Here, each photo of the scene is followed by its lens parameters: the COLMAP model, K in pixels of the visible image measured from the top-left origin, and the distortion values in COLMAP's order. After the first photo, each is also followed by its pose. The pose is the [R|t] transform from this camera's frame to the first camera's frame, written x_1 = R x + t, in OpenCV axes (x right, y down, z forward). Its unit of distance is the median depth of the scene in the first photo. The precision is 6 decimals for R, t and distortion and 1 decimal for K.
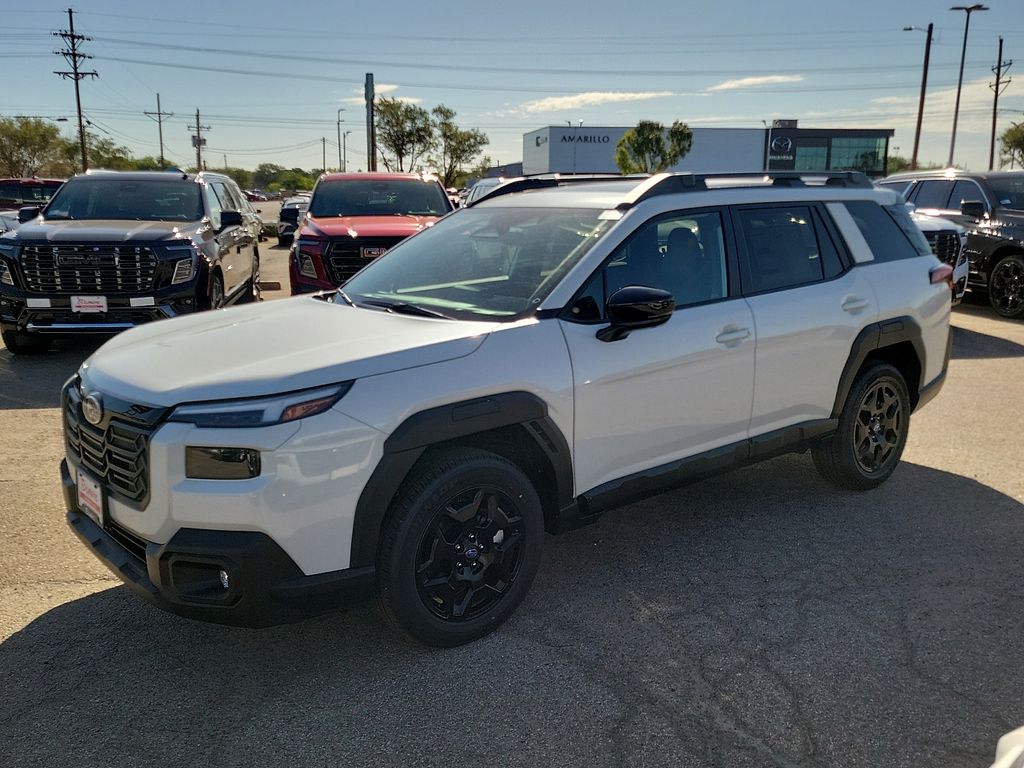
lens RADIAL K [[889.8, 0, 501.0], [0, 889.8, 408.0], [0, 0, 1]] dist [0.065119, -0.036745]
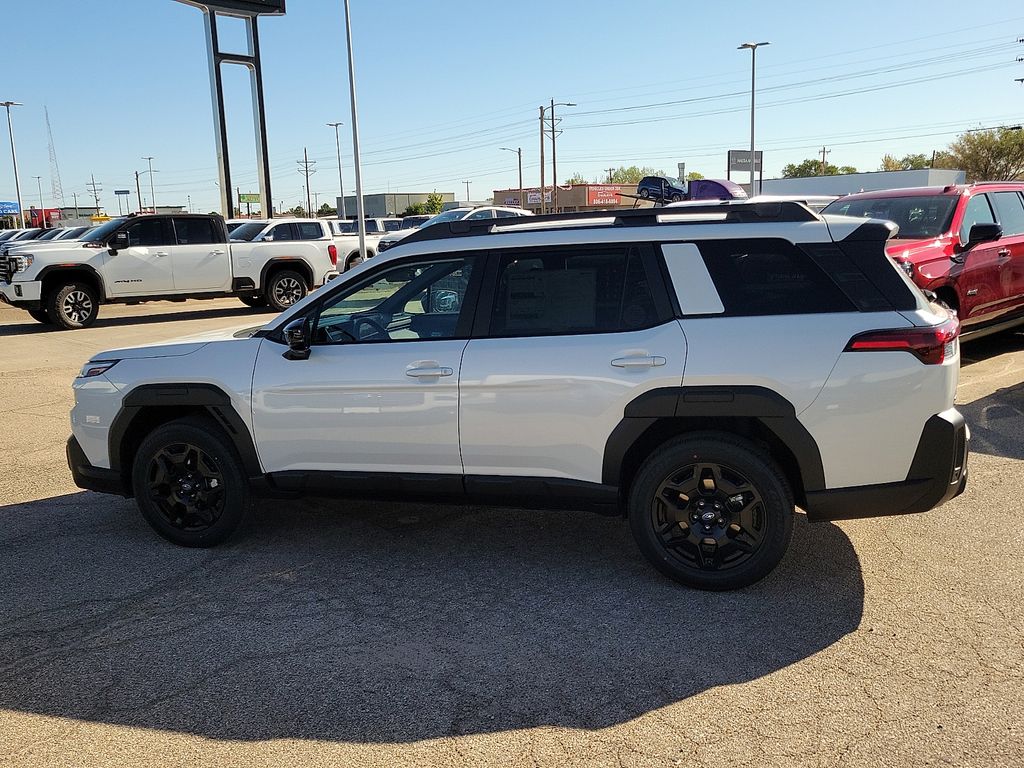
lens RADIAL K [[889.8, 0, 511.7], [0, 889.8, 415.4], [0, 0, 1]] dist [0.065119, -0.036745]
pose [[0.541596, 0.154970, -0.826231, 1.023137], [-0.156082, 0.984309, 0.082308, -0.112875], [0.826022, 0.084382, 0.557286, 0.411478]]
